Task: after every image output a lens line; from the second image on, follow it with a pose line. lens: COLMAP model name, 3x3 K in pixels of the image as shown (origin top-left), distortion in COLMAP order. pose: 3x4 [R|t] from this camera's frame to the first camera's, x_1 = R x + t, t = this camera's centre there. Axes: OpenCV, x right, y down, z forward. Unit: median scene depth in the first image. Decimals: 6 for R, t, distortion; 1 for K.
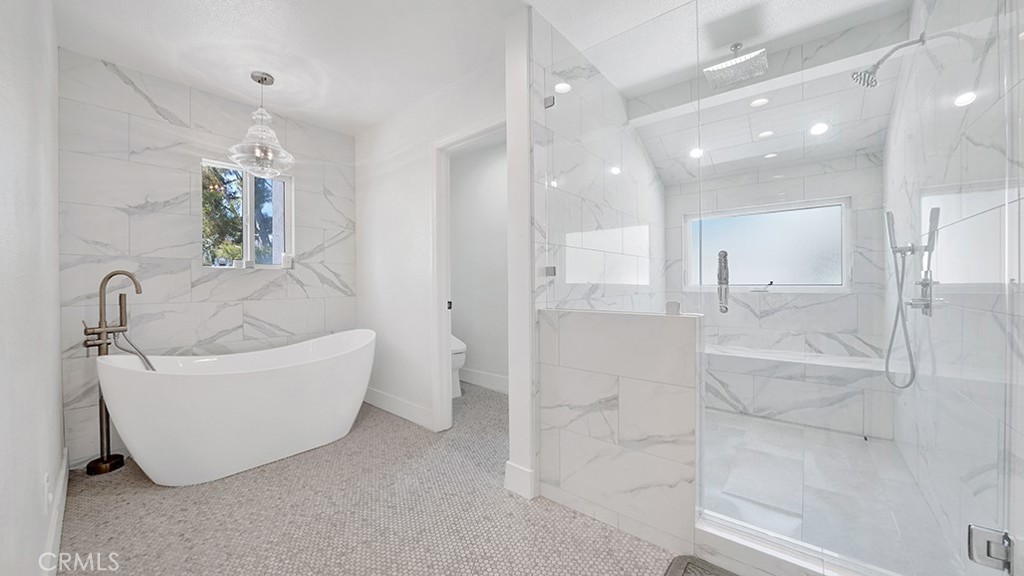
lens RADIAL K [[359.2, 0, 514.5], [0, 359.2, 285.3], [0, 0, 1]] dist [-0.020071, 0.000135]
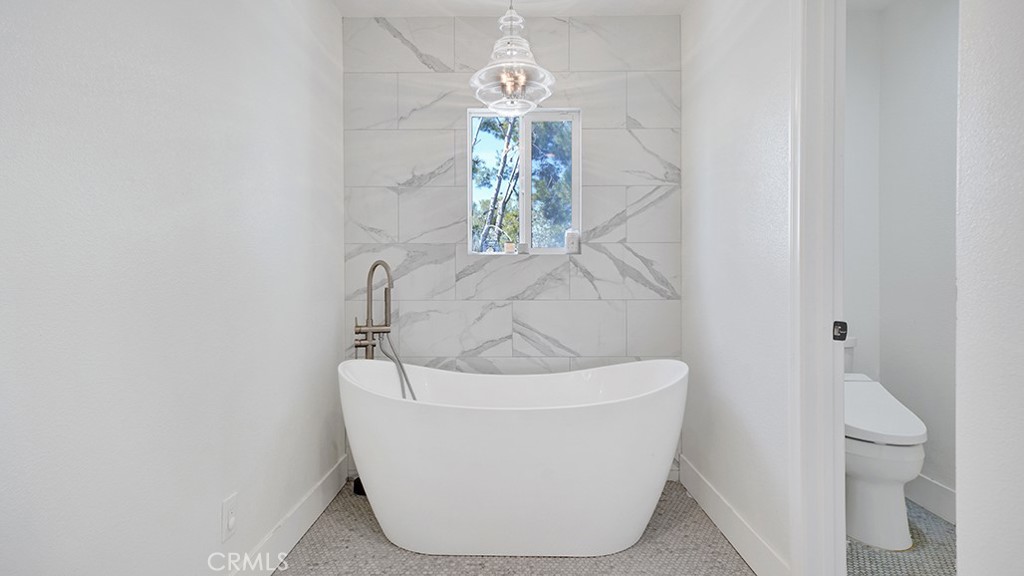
lens RADIAL K [[542.4, 0, 512.9], [0, 542.4, 282.0], [0, 0, 1]] dist [0.011619, 0.000068]
pose [[0.627786, 0.012497, -0.778286, 0.084368], [-0.007088, 0.999921, 0.010339, -0.005277], [0.778354, -0.000974, 0.627825, 0.379136]]
